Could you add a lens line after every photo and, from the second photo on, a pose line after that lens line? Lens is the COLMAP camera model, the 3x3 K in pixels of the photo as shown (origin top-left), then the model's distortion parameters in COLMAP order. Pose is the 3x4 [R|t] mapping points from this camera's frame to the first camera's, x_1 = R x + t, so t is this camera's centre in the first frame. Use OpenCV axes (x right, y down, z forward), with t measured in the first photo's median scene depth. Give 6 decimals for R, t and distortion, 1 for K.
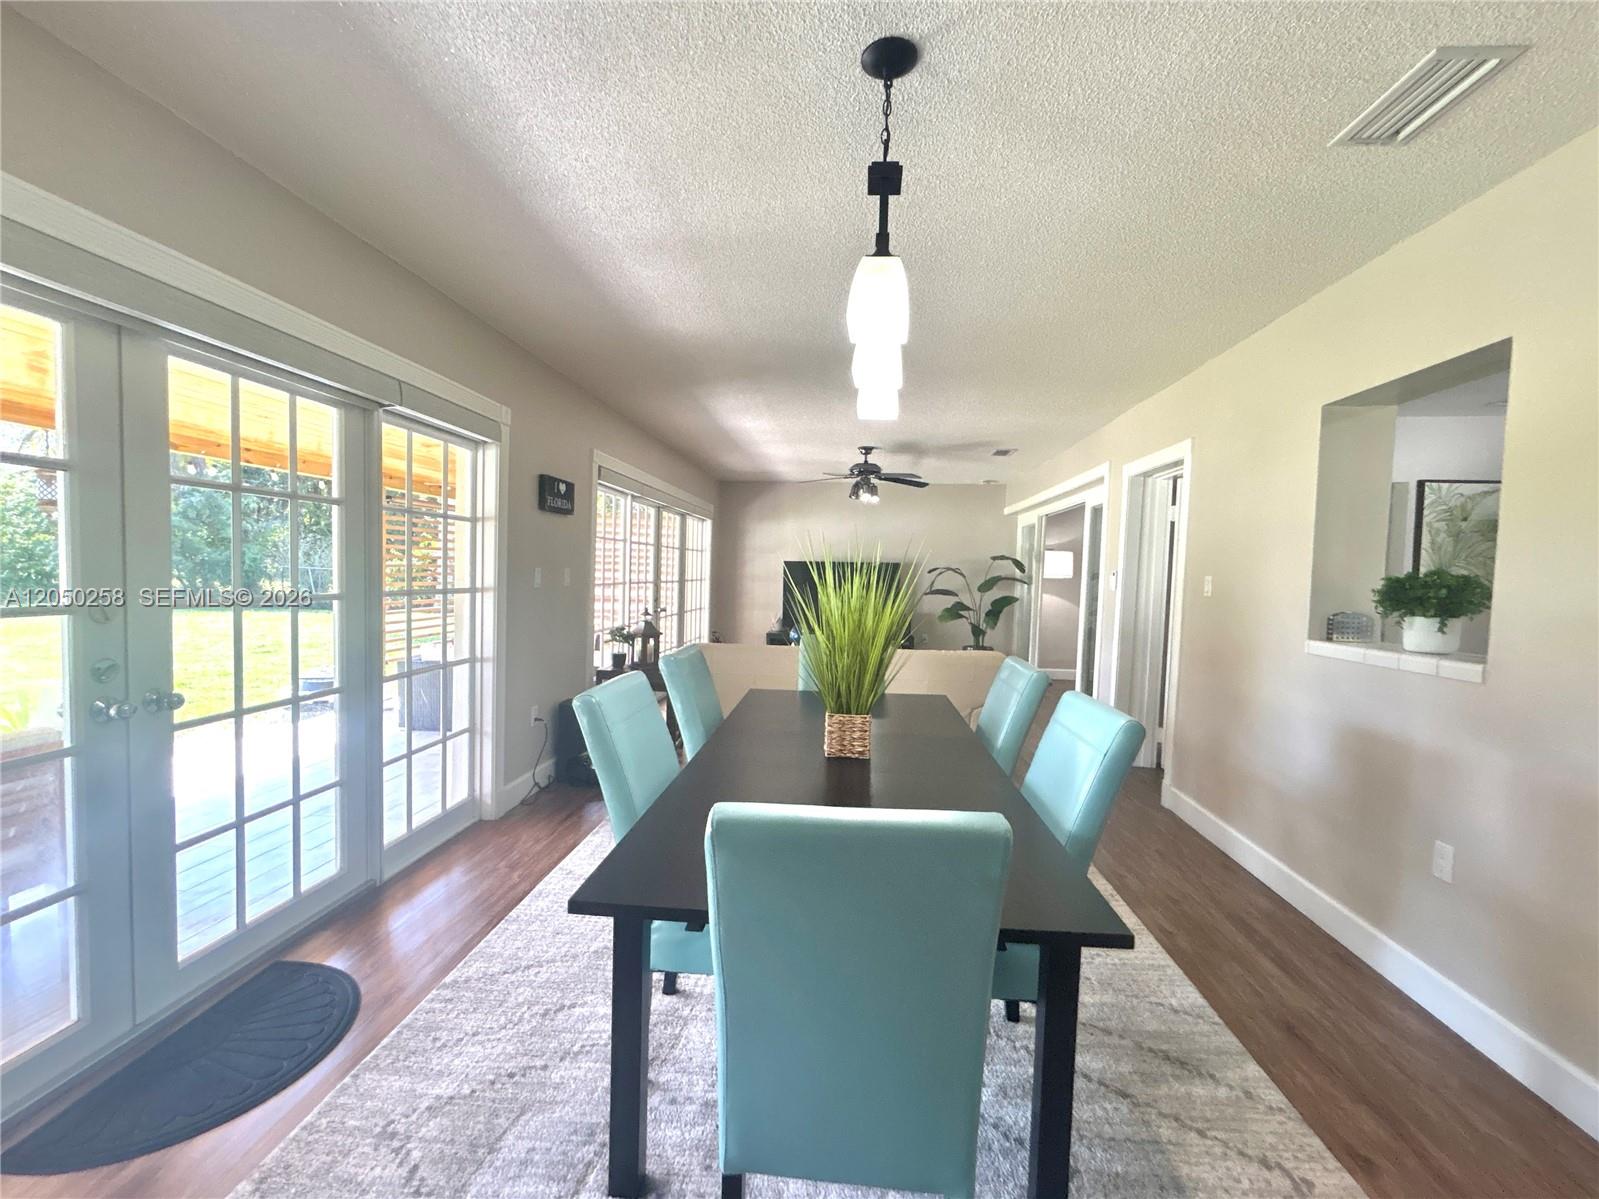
lens RADIAL K [[686.3, 0, 799.5], [0, 686.3, 599.5], [0, 0, 1]] dist [0.000167, 0.000304]
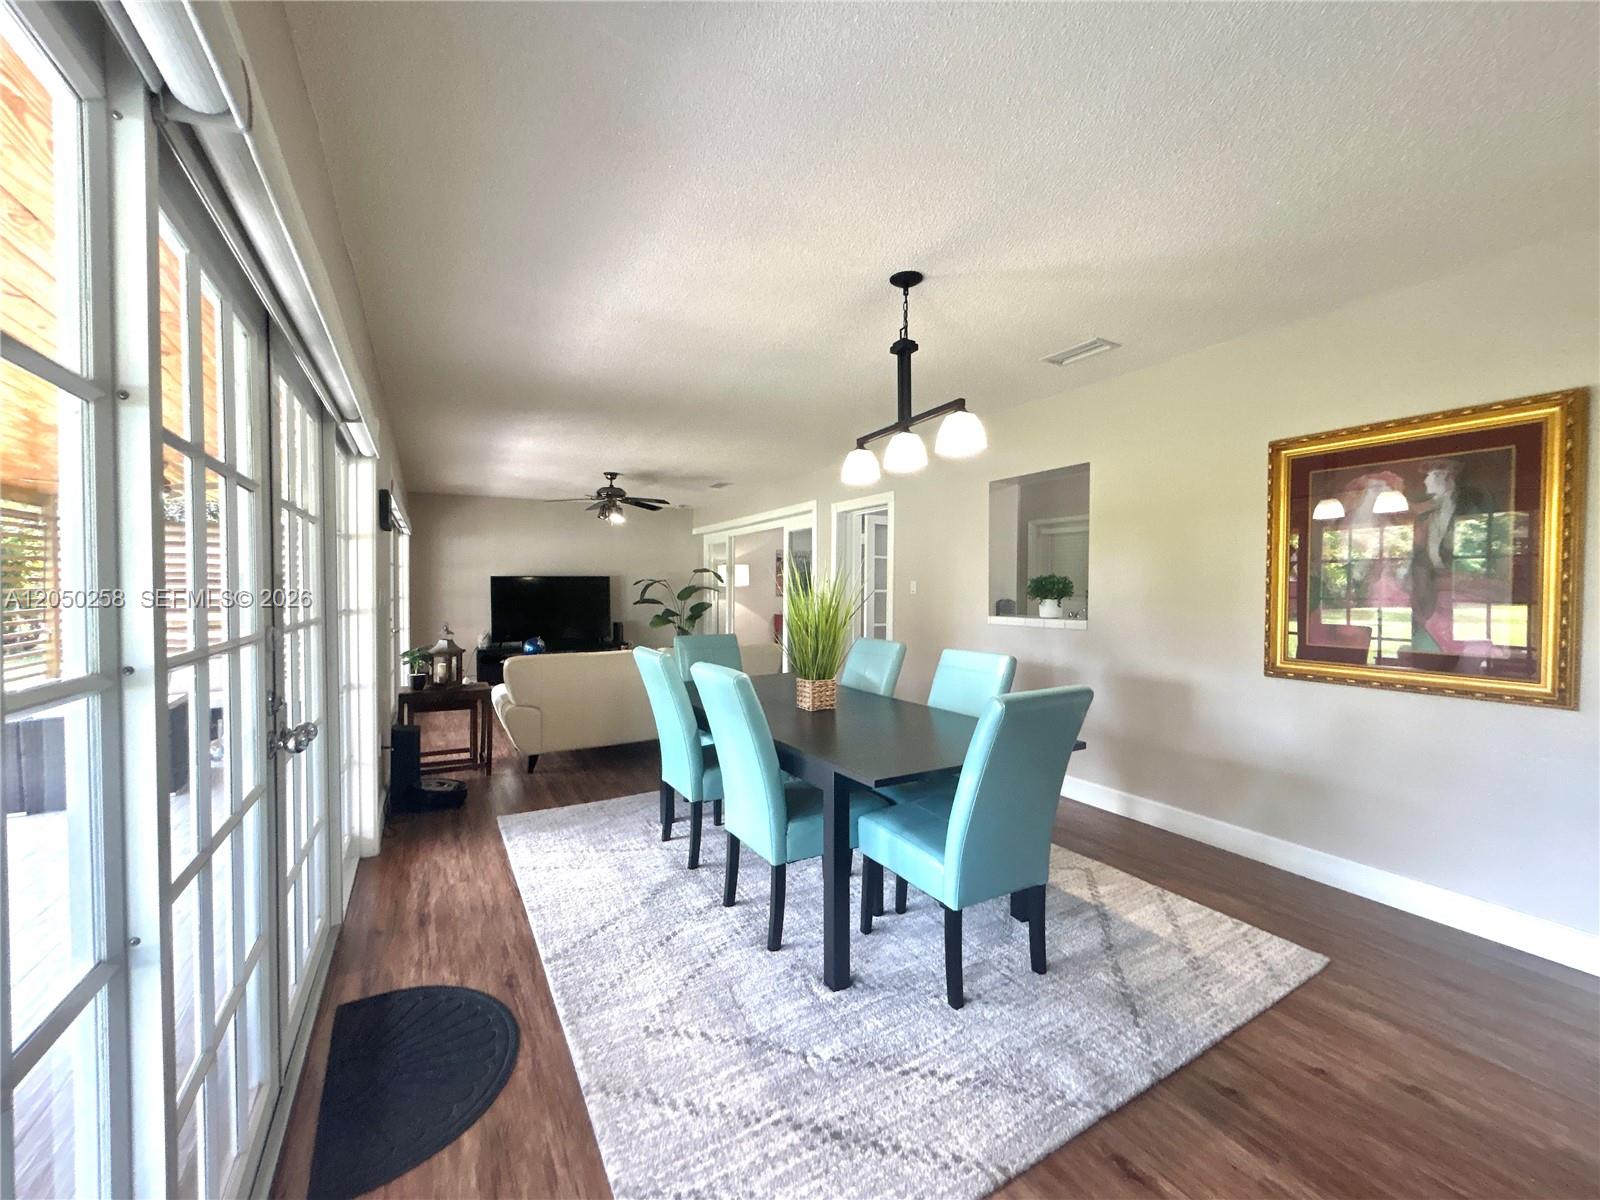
lens RADIAL K [[647.7, 0, 800.0], [0, 647.7, 600.0], [0, 0, 1]] dist [-0.000120, 0.000174]
pose [[0.826991, -0.037307, 0.560976, -0.380988], [0.045477, 0.998965, -0.000607, -0.001846], [-0.560372, 0.026014, 0.827832, -0.059204]]
